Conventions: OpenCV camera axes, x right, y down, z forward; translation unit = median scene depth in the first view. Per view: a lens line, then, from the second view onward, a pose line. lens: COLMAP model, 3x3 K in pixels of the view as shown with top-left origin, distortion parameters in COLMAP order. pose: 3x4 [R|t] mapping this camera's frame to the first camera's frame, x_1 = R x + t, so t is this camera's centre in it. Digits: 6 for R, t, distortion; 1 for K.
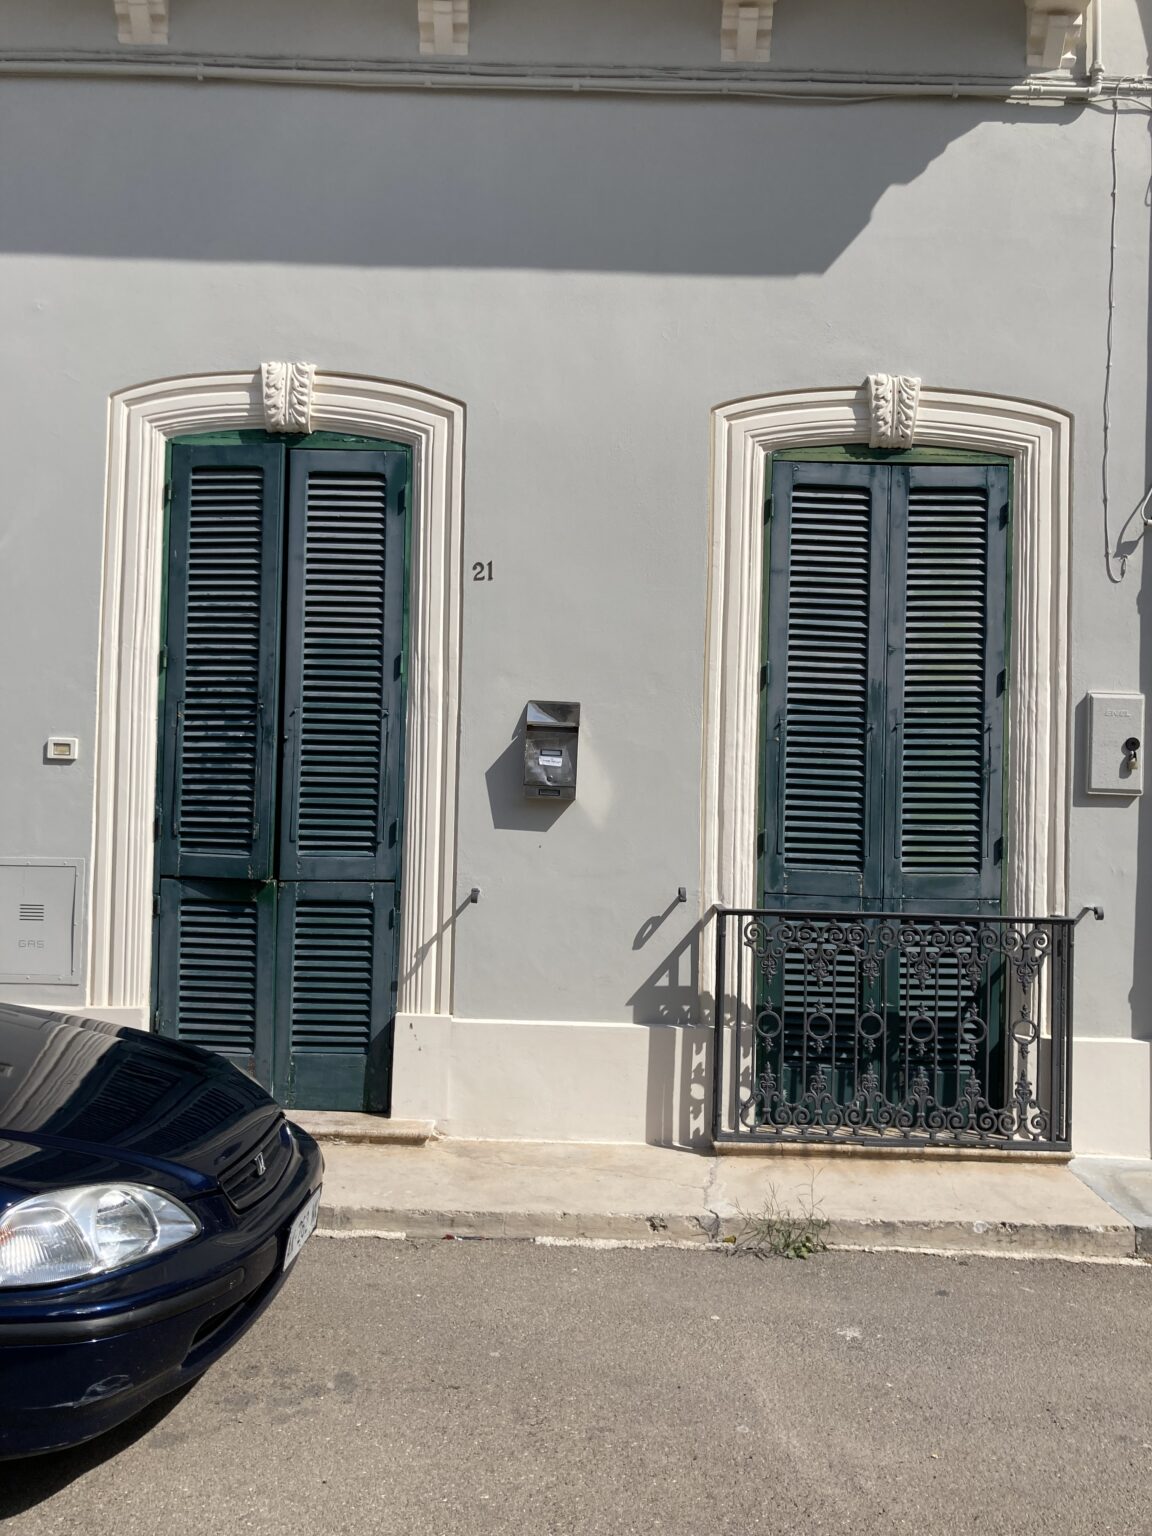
lens RADIAL K [[1265.1, 0, 582.8], [0, 1265.1, 759.3], [0, 0, 1]] dist [0.034297, -0.040464]
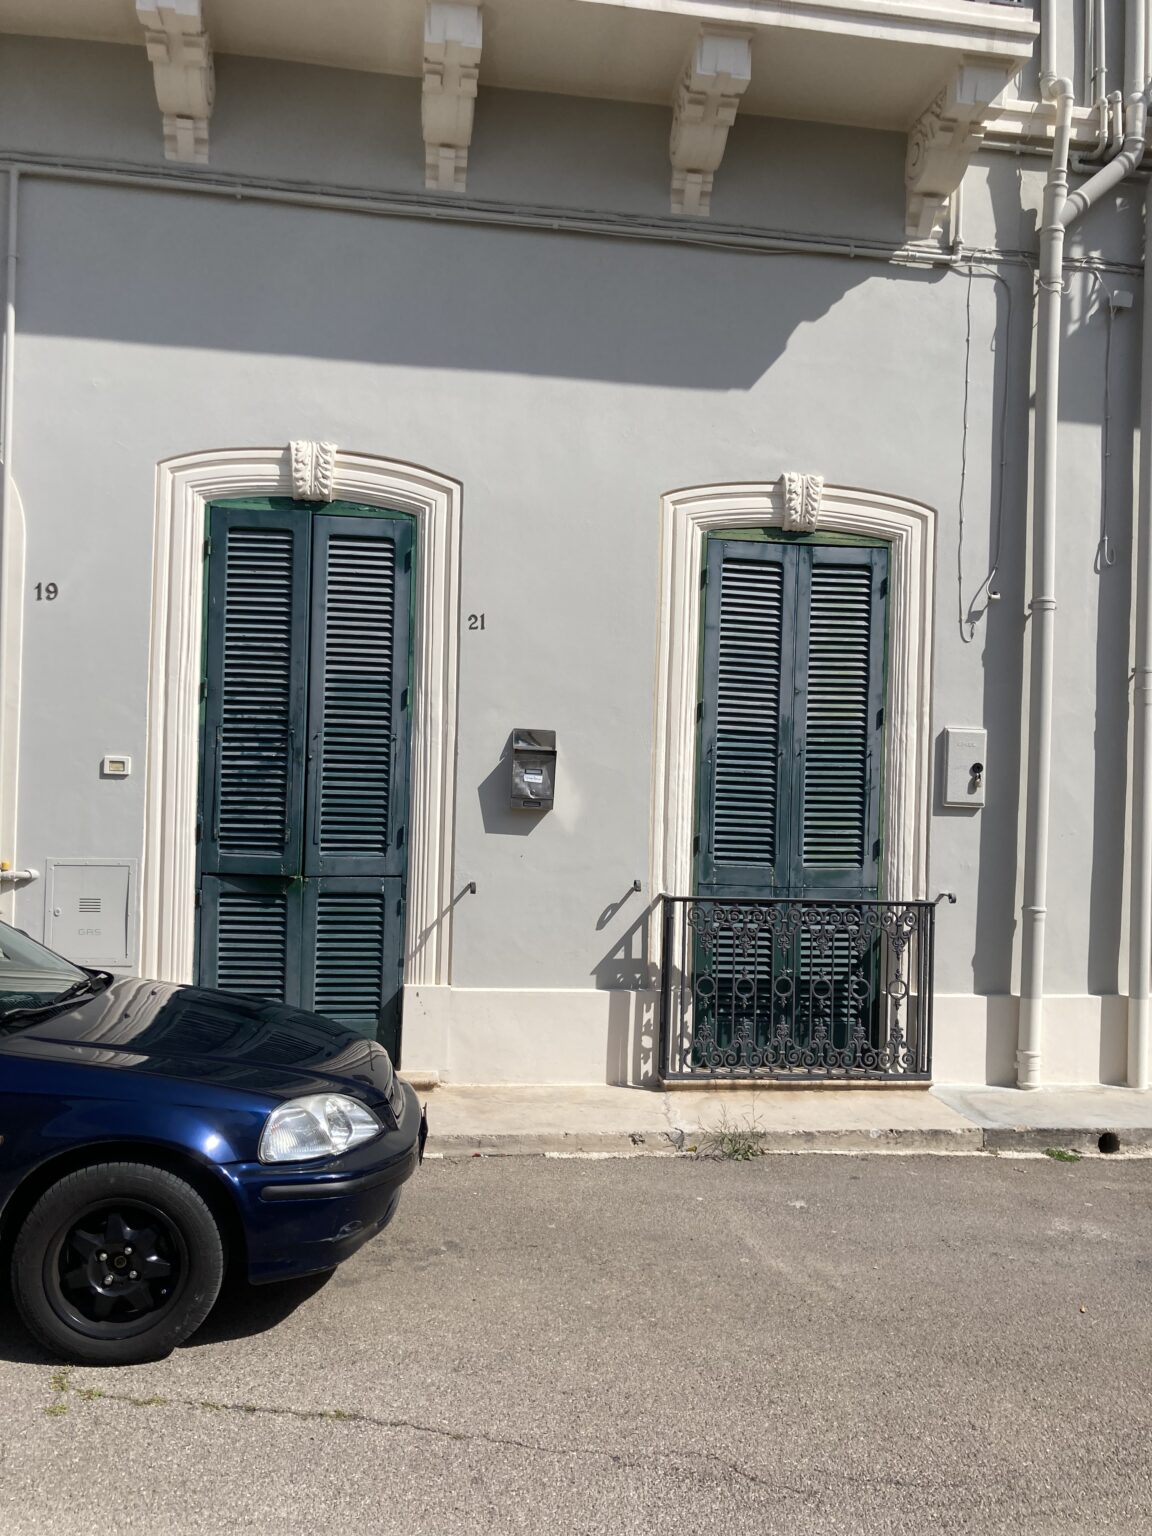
lens RADIAL K [[1265.1, 0, 576.4], [0, 1265.1, 772.2], [0, 0, 1]] dist [0.034297, -0.040464]
pose [[0.988991, 0.006442, 0.147835, -0.163048], [-0.008991, 0.999822, 0.016579, -0.025130], [-0.147702, -0.017726, 0.988873, -0.220380]]
